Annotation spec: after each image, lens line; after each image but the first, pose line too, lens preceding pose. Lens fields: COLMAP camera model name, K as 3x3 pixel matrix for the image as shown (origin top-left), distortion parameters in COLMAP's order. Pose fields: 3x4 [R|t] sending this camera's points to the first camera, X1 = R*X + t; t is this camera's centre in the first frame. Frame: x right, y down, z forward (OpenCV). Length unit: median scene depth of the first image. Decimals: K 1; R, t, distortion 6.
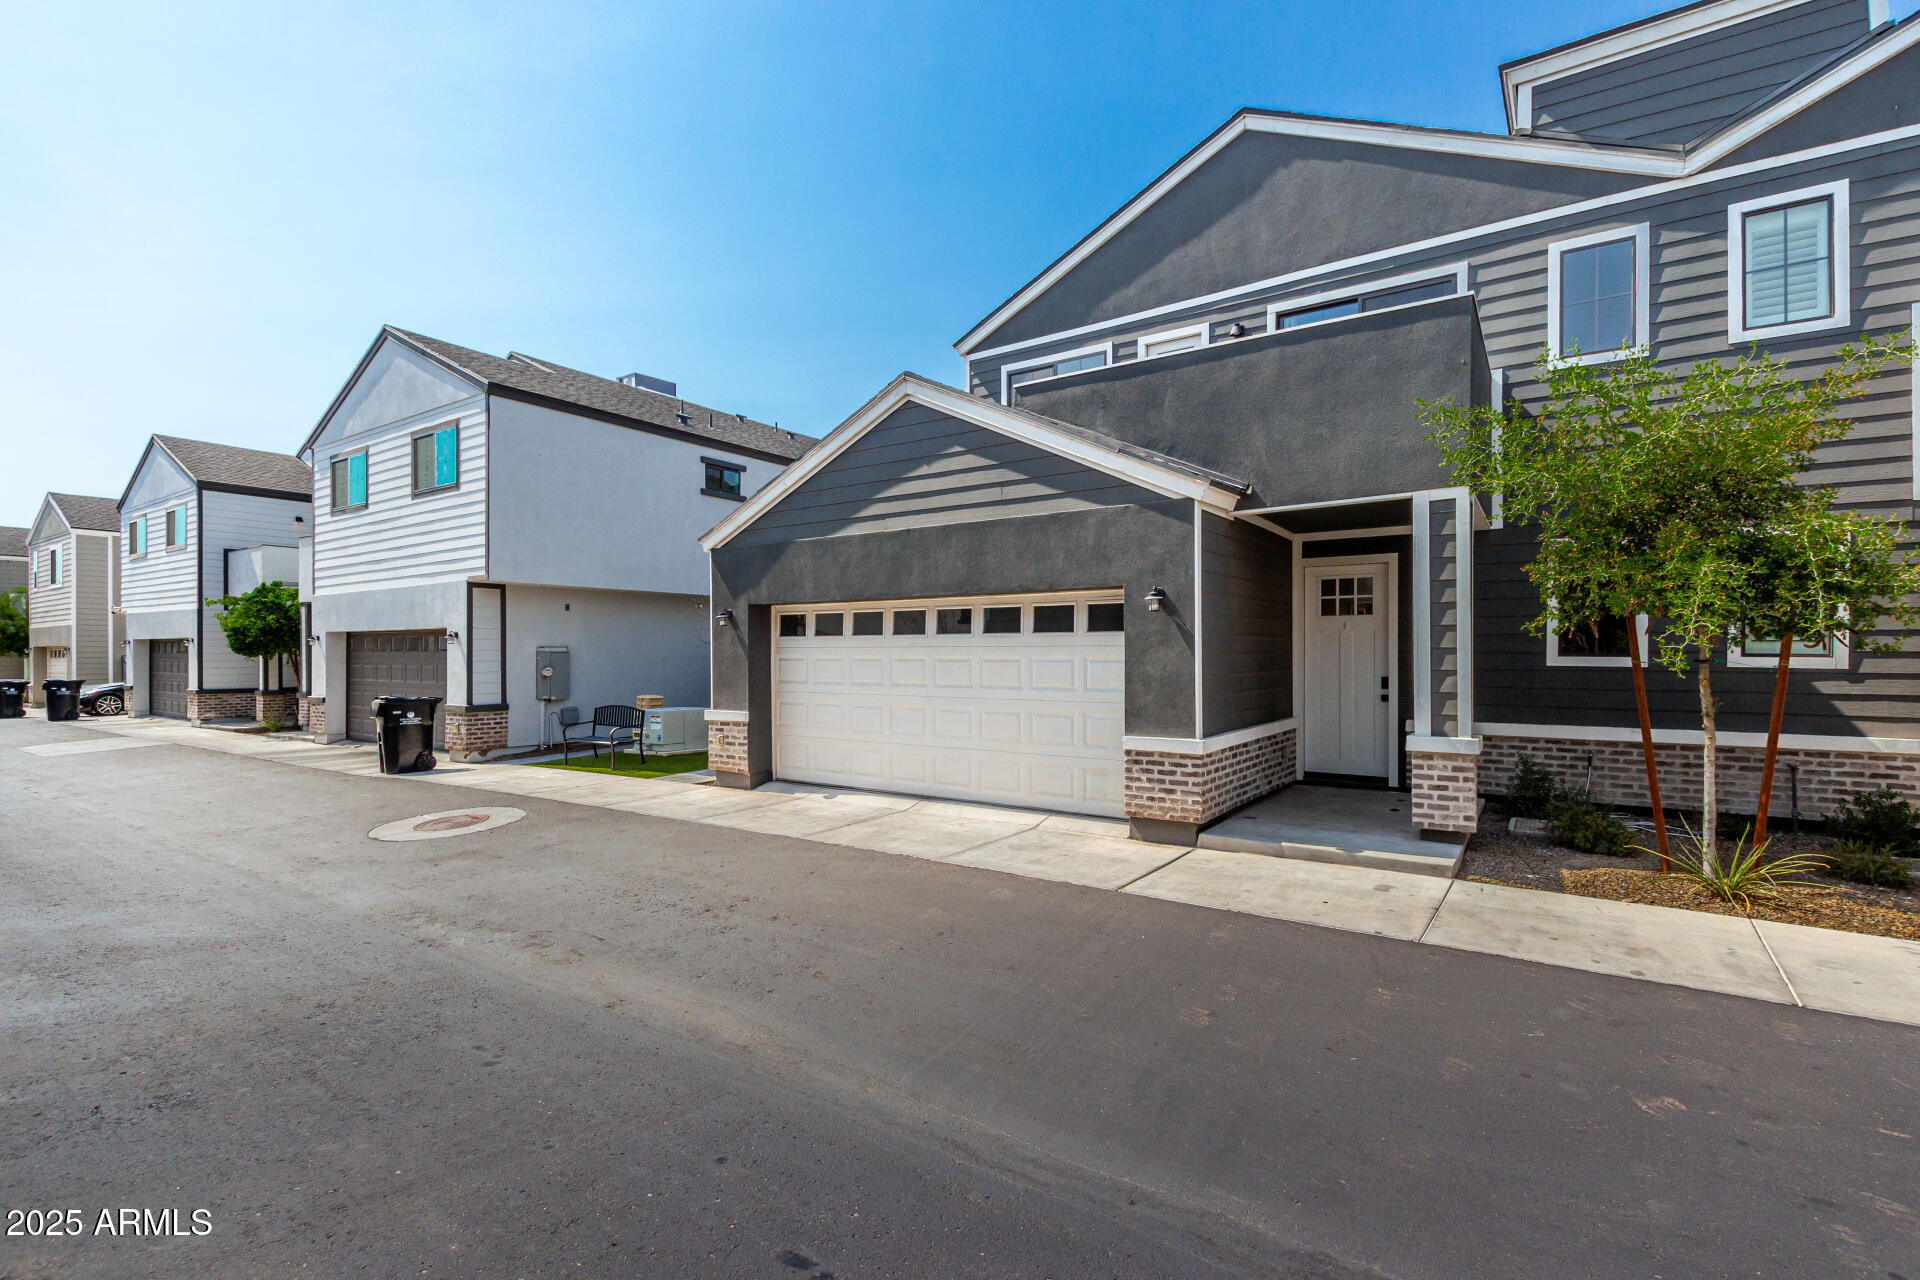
lens RADIAL K [[871.9, 0, 968.7], [0, 871.9, 651.0], [0, 0, 1]] dist [0.006934, -0.001158]
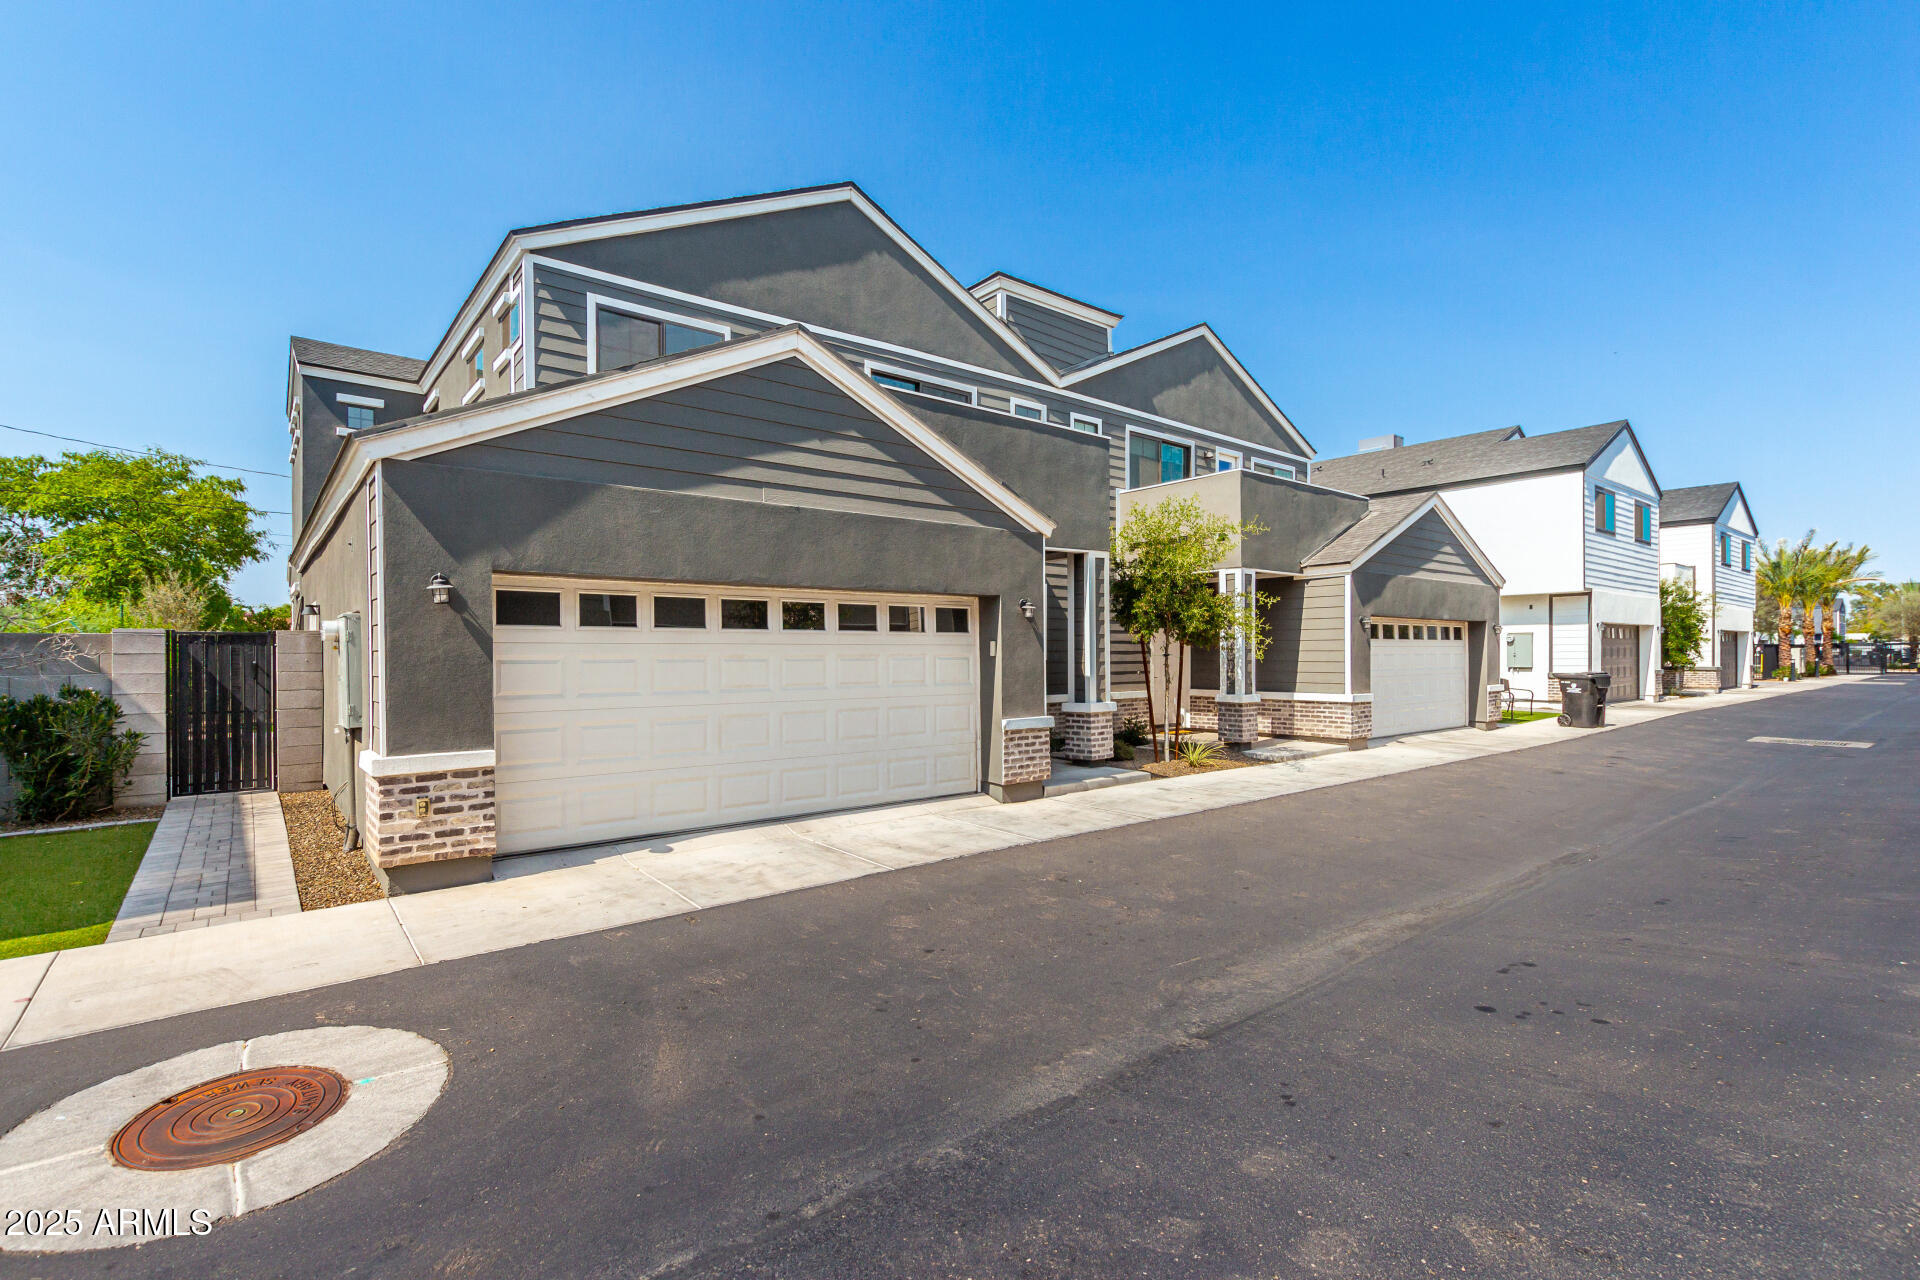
lens RADIAL K [[873.1, 0, 966.3], [0, 873.1, 644.6], [0, 0, 1]] dist [0.002369, -0.000129]
pose [[0.282409, 0.008488, 0.959257, -0.968530], [0.000452, 0.999960, -0.008982, 0.004055], [-0.959294, 0.002971, 0.282393, 0.682563]]
